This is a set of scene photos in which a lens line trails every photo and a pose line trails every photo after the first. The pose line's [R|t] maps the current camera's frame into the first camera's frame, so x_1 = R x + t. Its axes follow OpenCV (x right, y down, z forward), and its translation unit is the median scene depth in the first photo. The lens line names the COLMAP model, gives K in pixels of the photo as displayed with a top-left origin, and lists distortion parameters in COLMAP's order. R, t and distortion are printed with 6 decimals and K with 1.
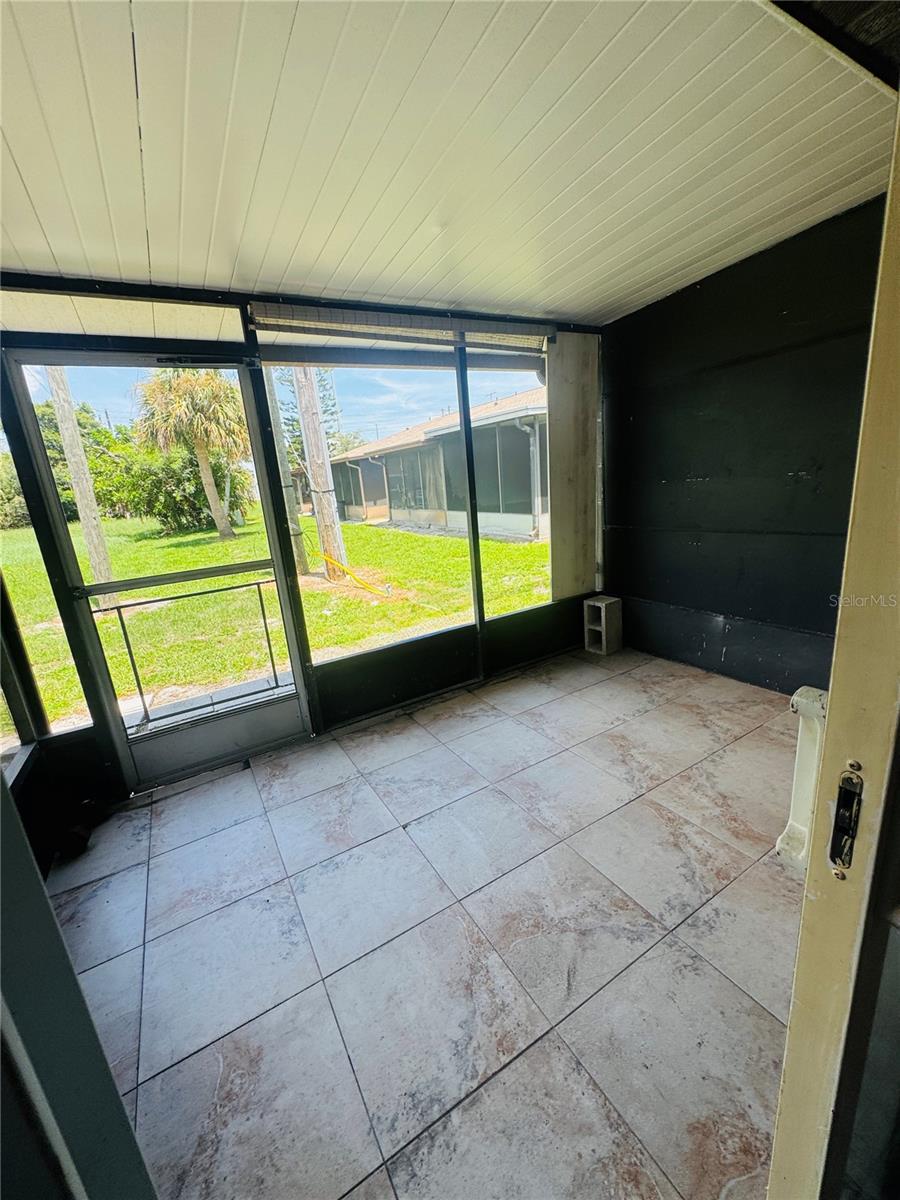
lens RADIAL K [[481.0, 0, 452.0], [0, 481.0, 598.9], [0, 0, 1]] dist [-0.005912, 0.000825]
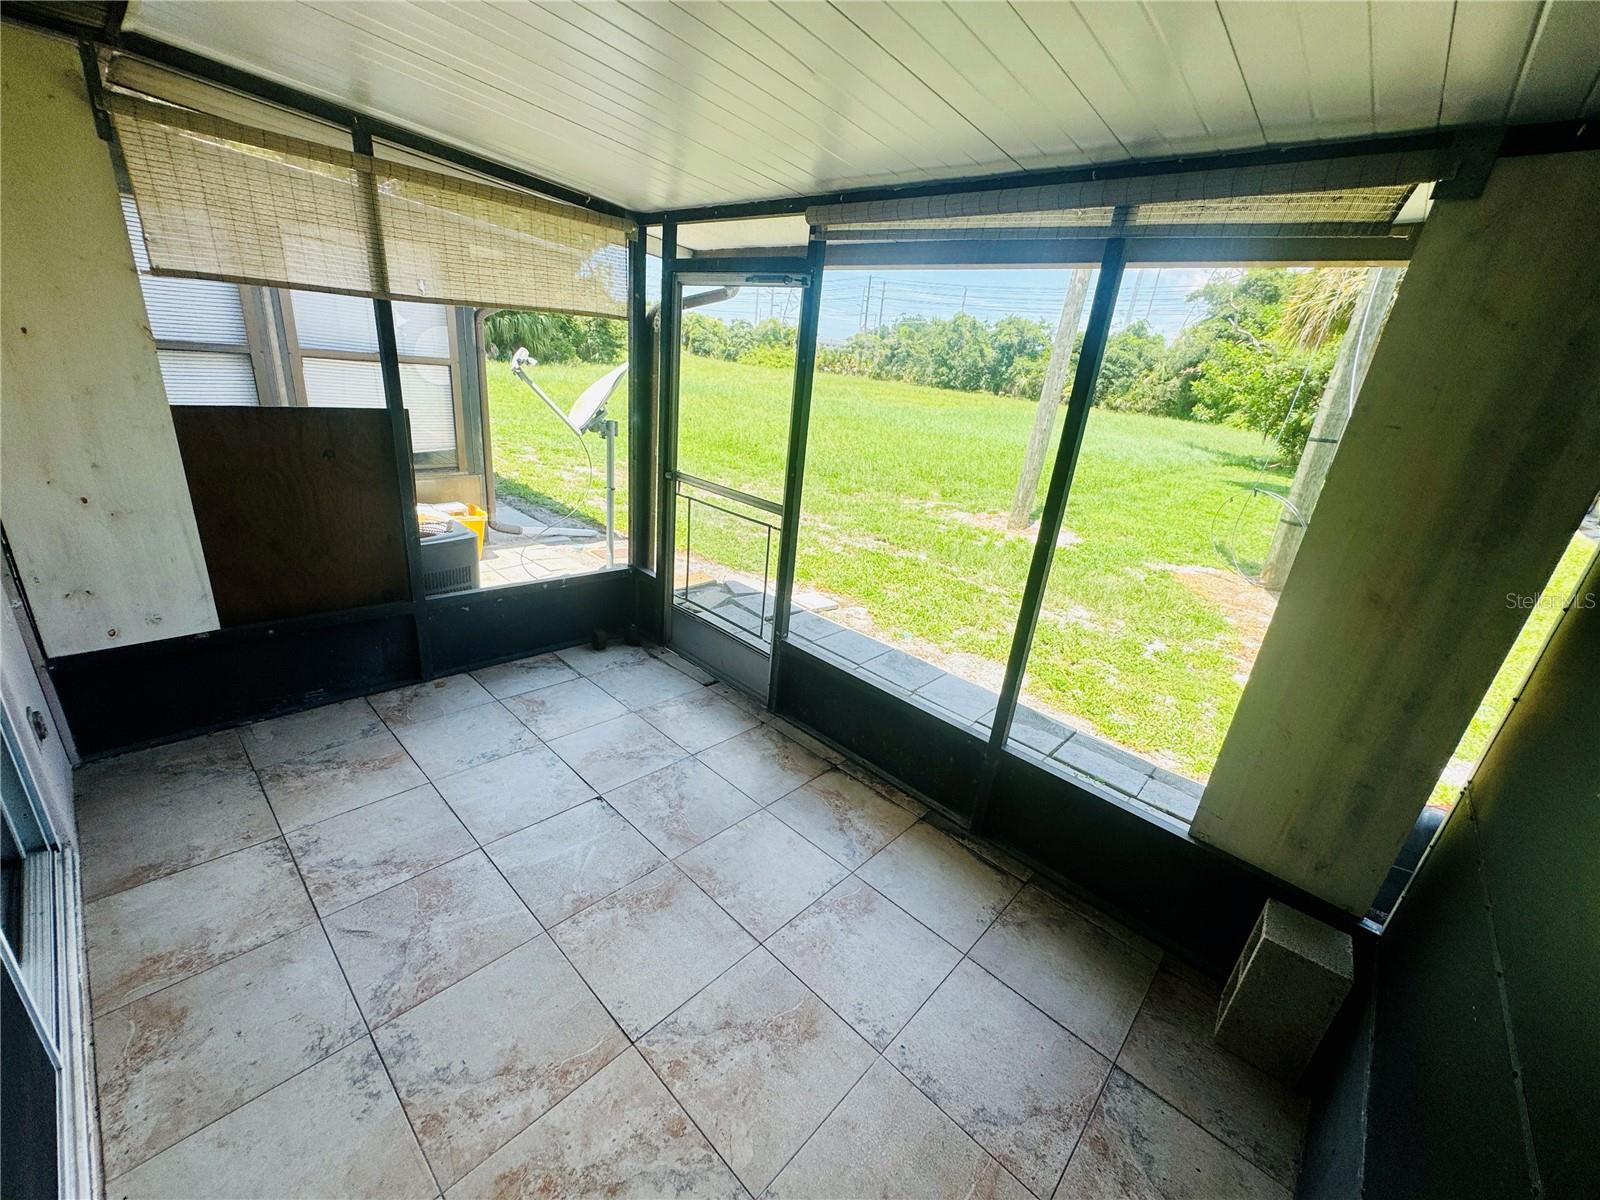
lens RADIAL K [[641.3, 0, 801.4], [0, 641.3, 600.1], [0, 0, 1]] dist [-0.005912, 0.000825]
pose [[0.275654, 0.447599, -0.850688, 0.887897], [-0.358961, 0.868886, 0.340857, -0.431539], [0.891718, 0.211406, 0.400183, 0.739604]]
